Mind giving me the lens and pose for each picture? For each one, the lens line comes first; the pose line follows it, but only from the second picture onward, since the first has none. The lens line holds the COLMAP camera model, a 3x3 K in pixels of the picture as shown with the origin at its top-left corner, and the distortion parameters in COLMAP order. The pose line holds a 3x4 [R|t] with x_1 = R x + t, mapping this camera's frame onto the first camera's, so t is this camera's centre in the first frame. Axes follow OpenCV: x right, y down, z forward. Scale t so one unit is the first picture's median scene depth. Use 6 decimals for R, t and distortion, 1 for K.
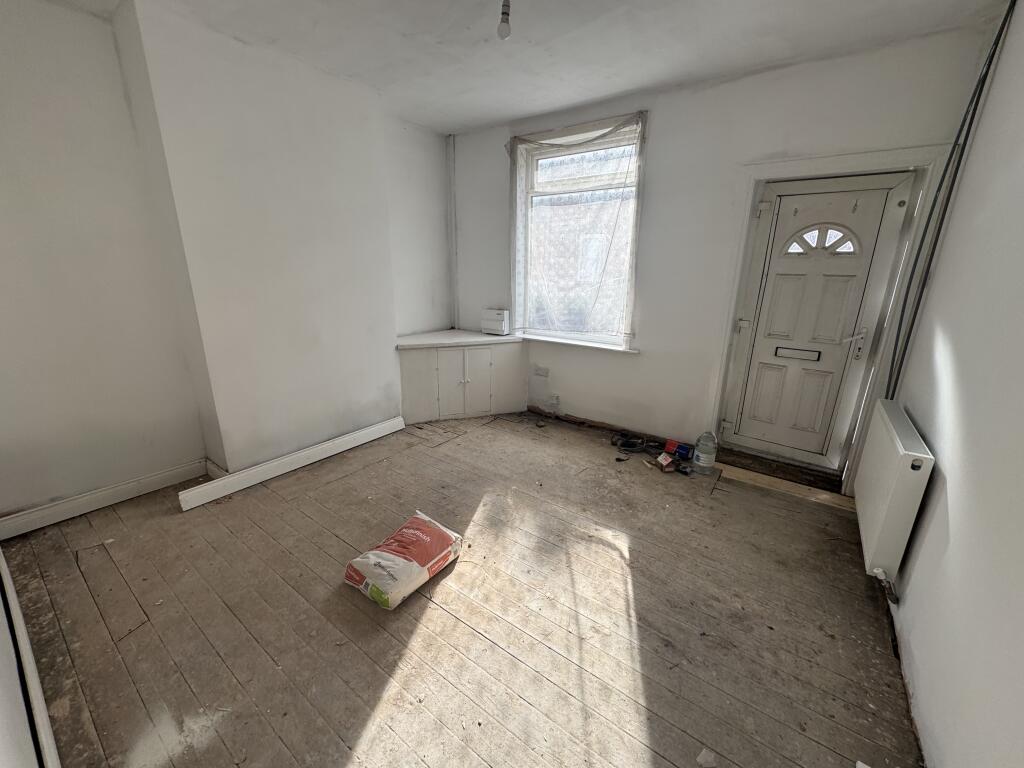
lens RADIAL K [[411.1, 0, 510.1], [0, 411.1, 383.7], [0, 0, 1]] dist [-0.001143, 0.000306]
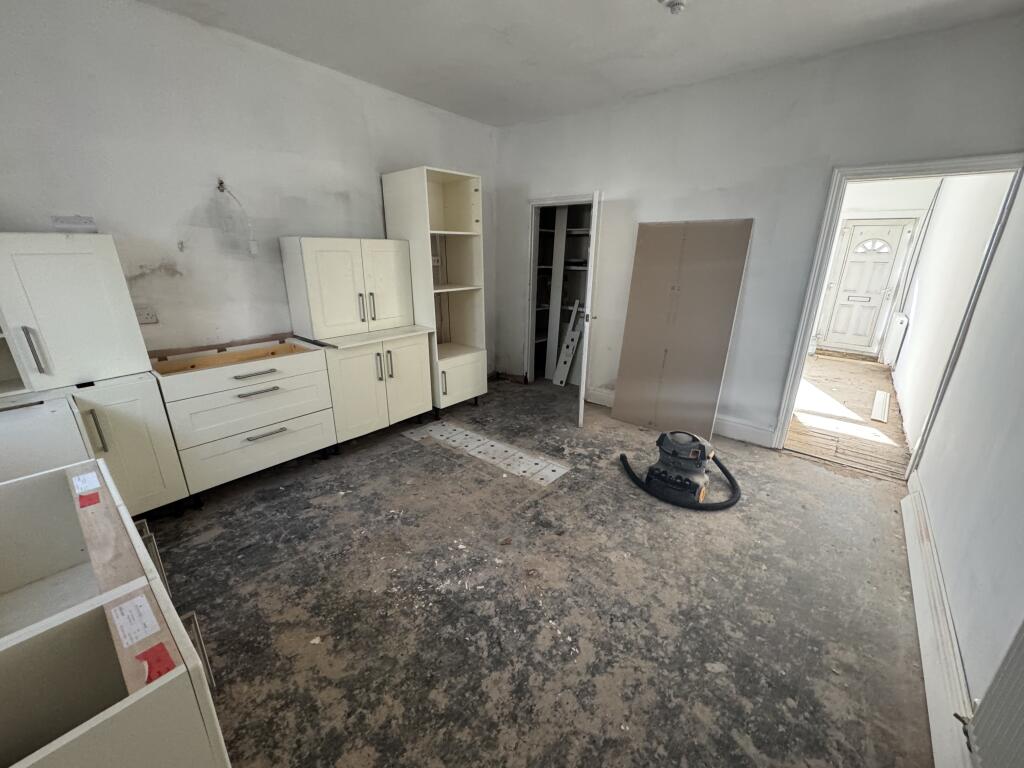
lens RADIAL K [[411.1, 0, 511.9], [0, 411.1, 382.7], [0, 0, 1]] dist [-0.001143, 0.000306]
pose [[0.997521, 0.020925, -0.067186, -1.036113], [-0.019121, 0.999442, 0.027373, 0.368717], [0.067721, -0.026021, 0.997365, -1.380525]]
